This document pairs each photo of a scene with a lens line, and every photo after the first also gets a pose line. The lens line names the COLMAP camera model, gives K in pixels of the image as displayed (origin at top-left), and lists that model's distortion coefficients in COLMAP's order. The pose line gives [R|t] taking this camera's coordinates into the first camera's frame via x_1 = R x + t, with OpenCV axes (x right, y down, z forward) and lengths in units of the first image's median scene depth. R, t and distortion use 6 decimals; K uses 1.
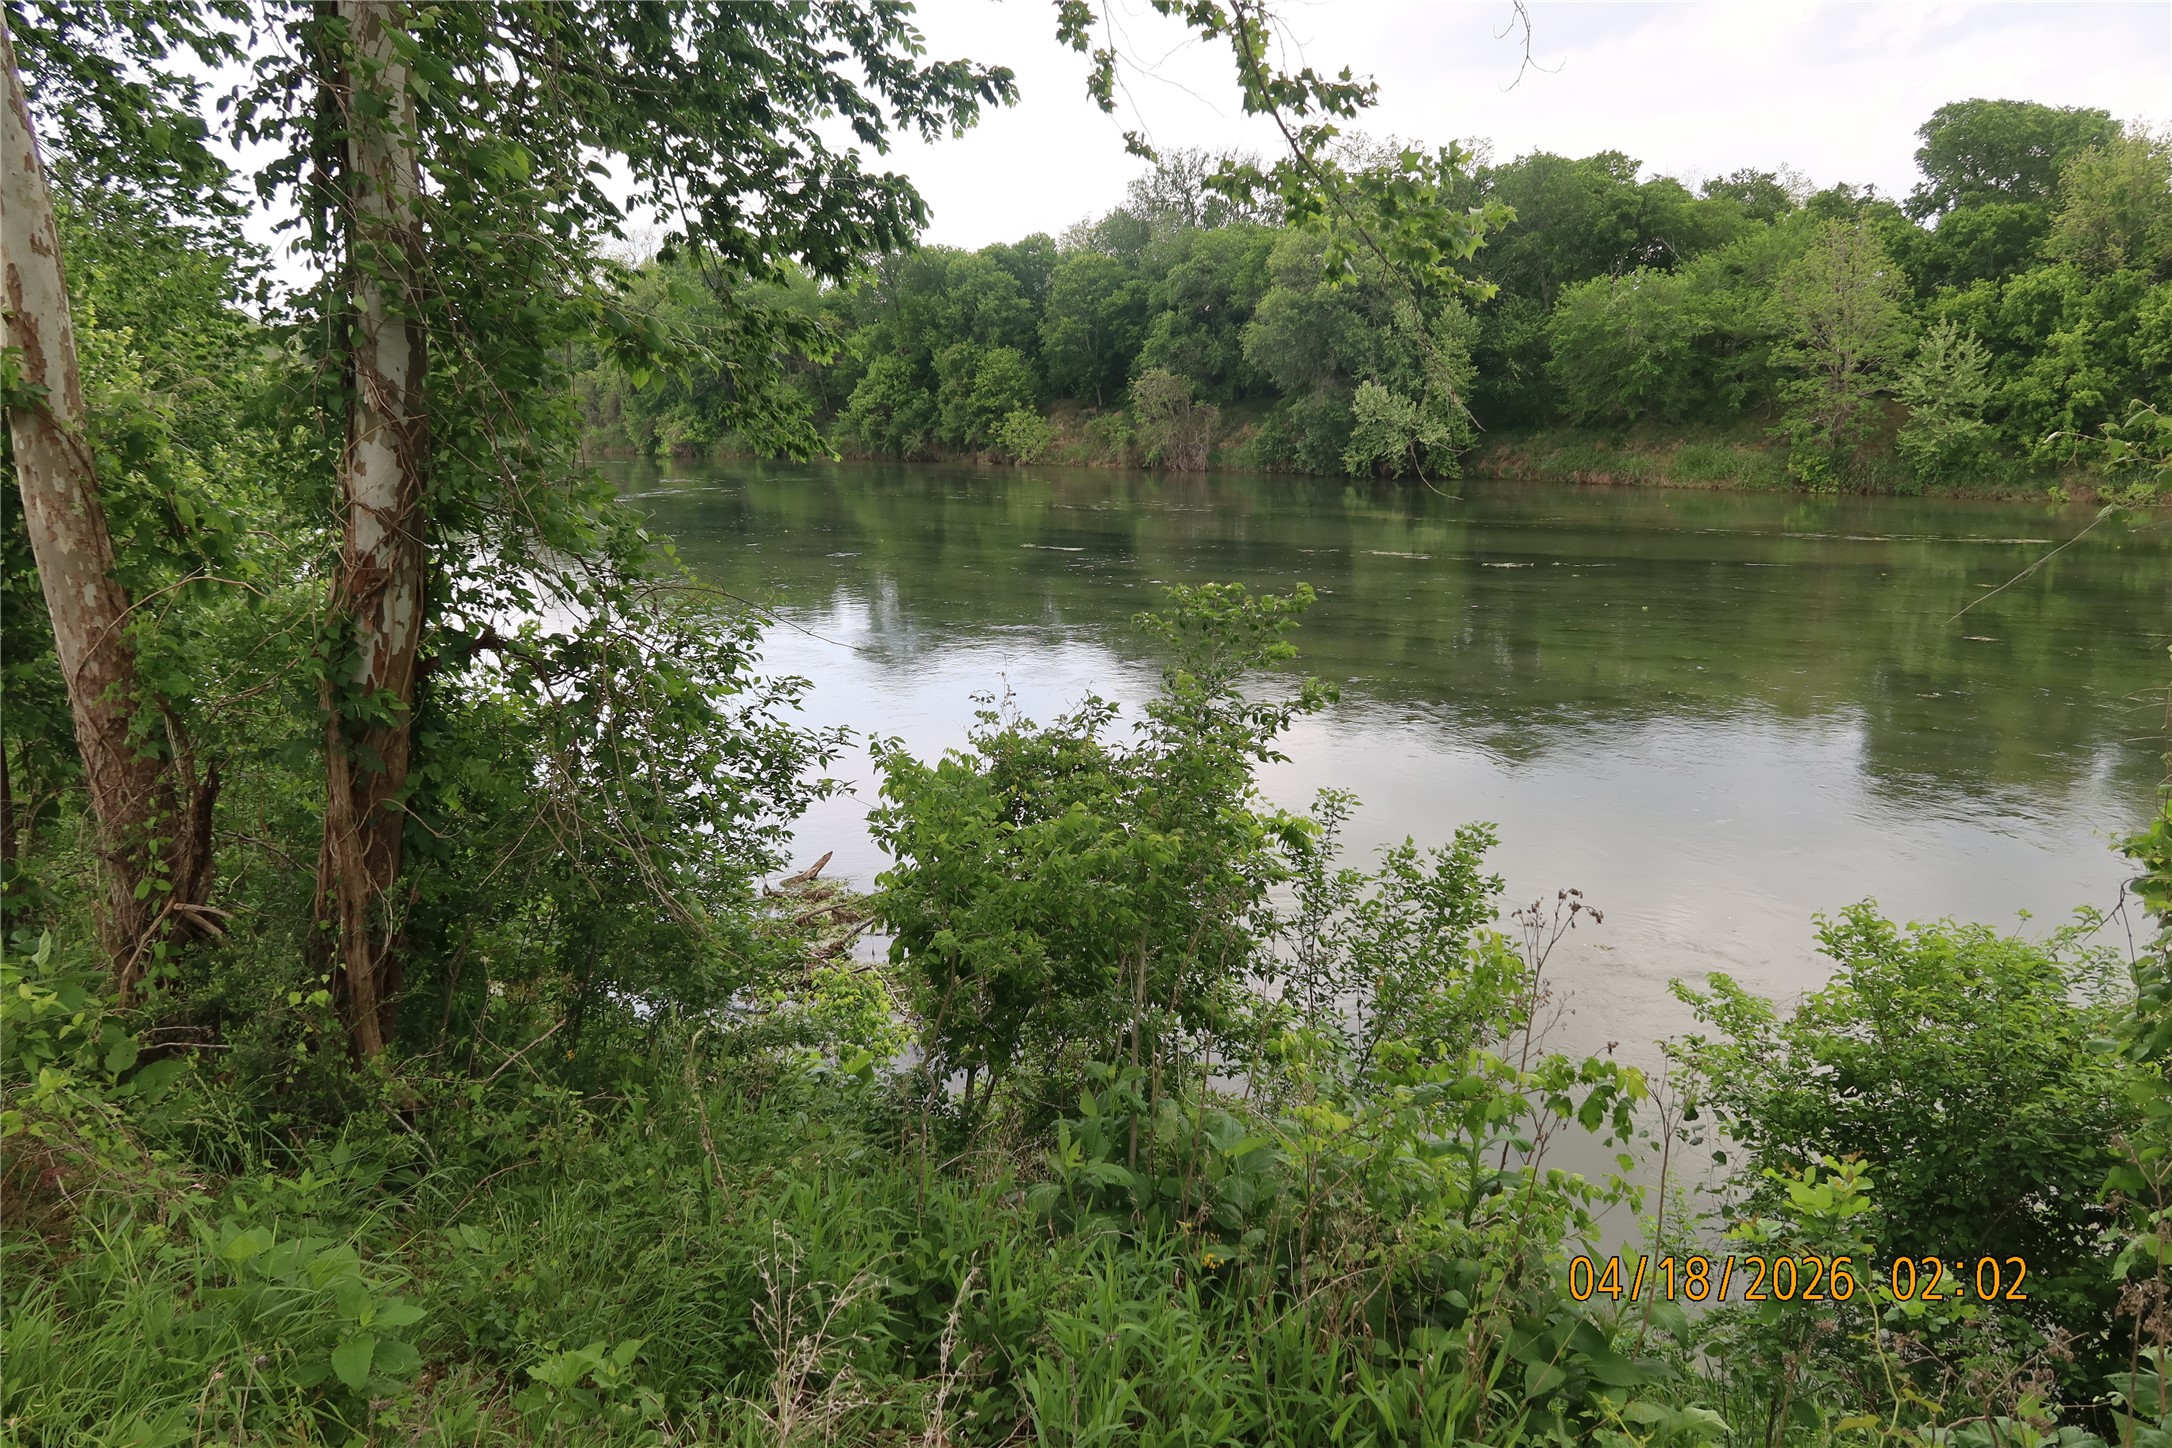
lens RADIAL K [[1494.0, 0, 1083.0], [0, 1494.0, 716.2], [0, 0, 1]] dist [-0.029165, 0.008849]
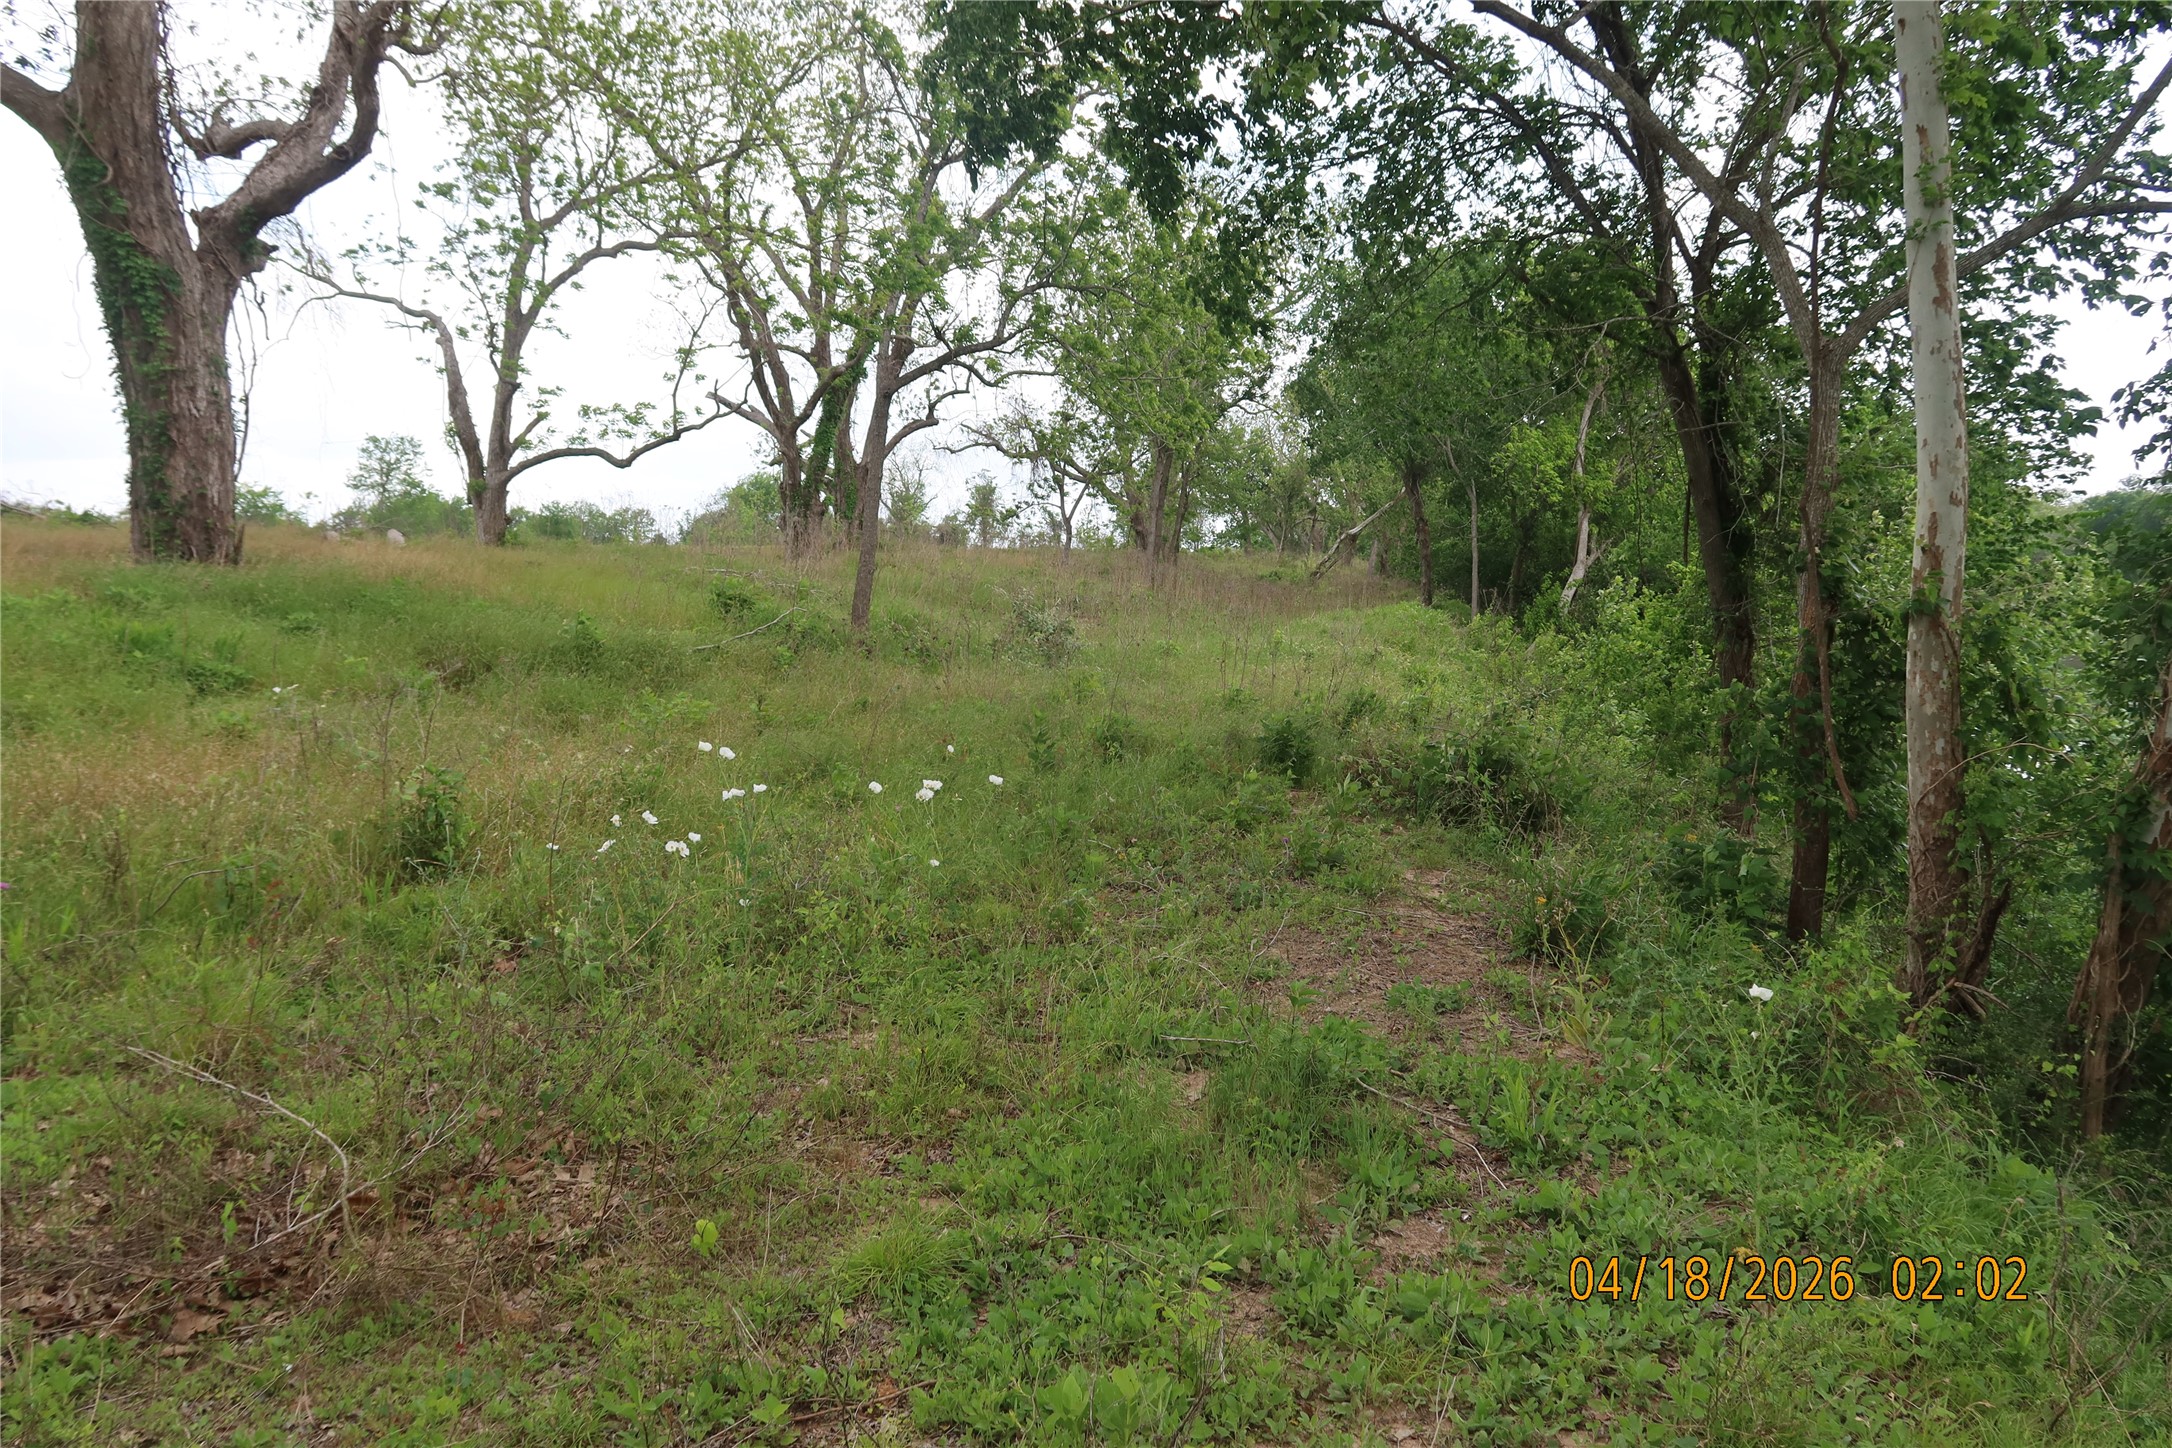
lens RADIAL K [[1494.0, 0, 1083.0], [0, 1494.0, 716.2], [0, 0, 1]] dist [-0.029165, 0.008849]
pose [[0.487121, 0.102657, -0.867280, 0.089326], [-0.201769, 0.979430, 0.002605, 0.032404], [0.849707, 0.173722, 0.497813, -0.250142]]
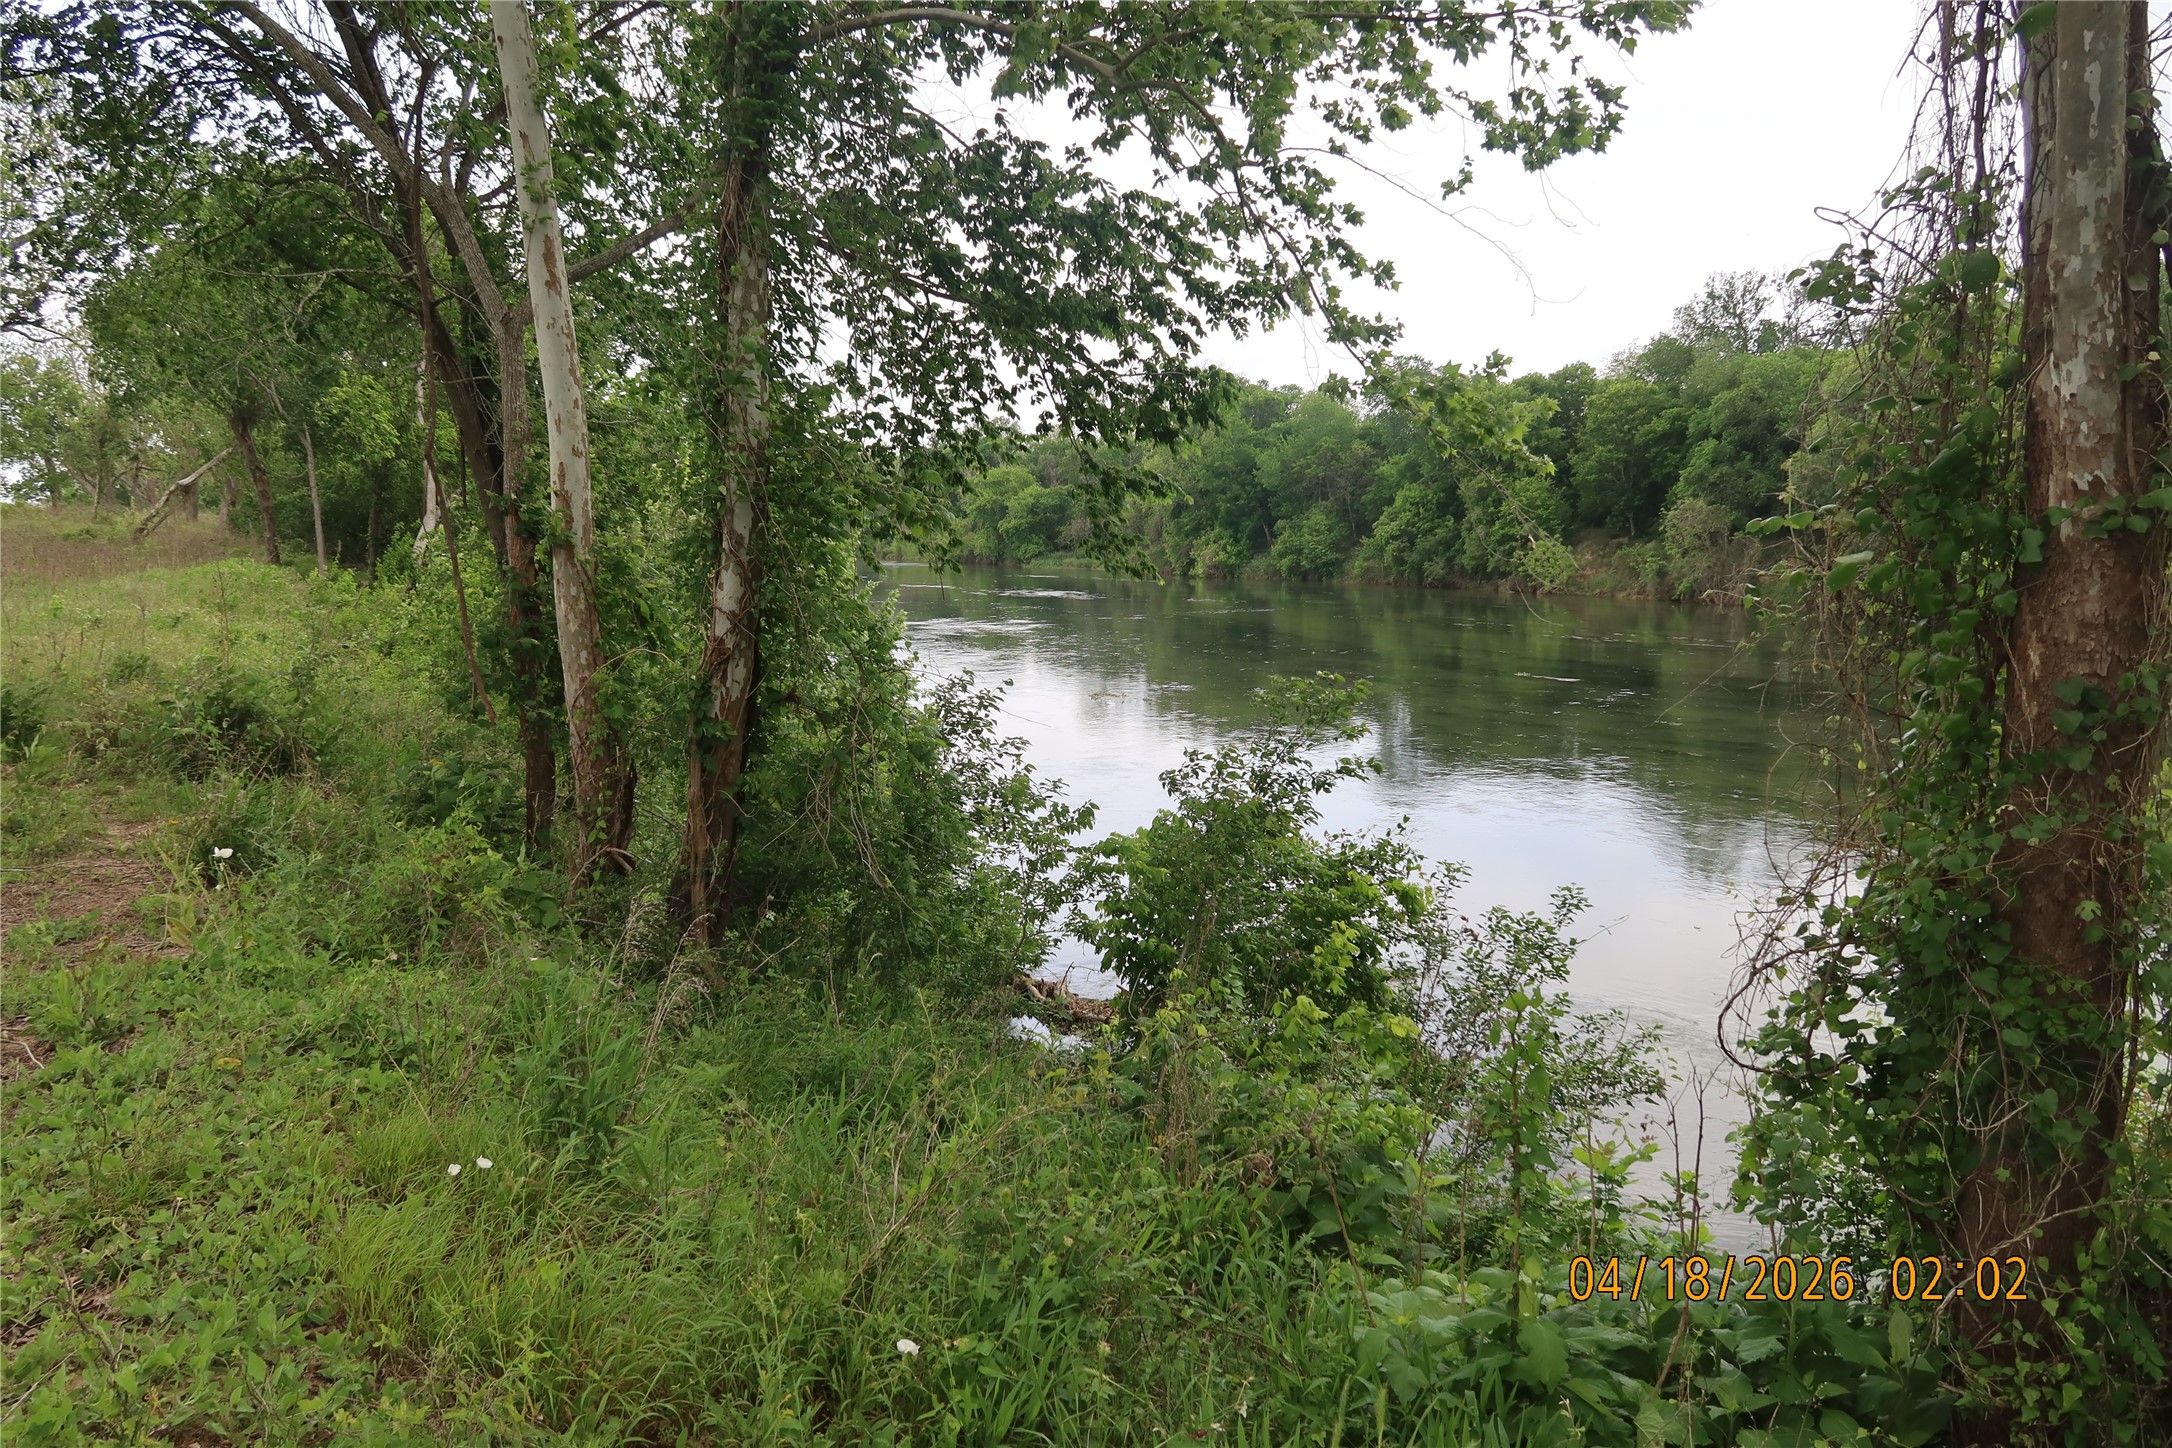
lens RADIAL K [[1494.0, 0, 1083.0], [0, 1494.0, 716.2], [0, 0, 1]] dist [-0.029165, 0.008849]
pose [[0.937196, 0.051987, -0.344906, 0.294432], [-0.079962, 0.994518, -0.067377, 0.034986], [0.339513, 0.090725, 0.936216, -0.250956]]
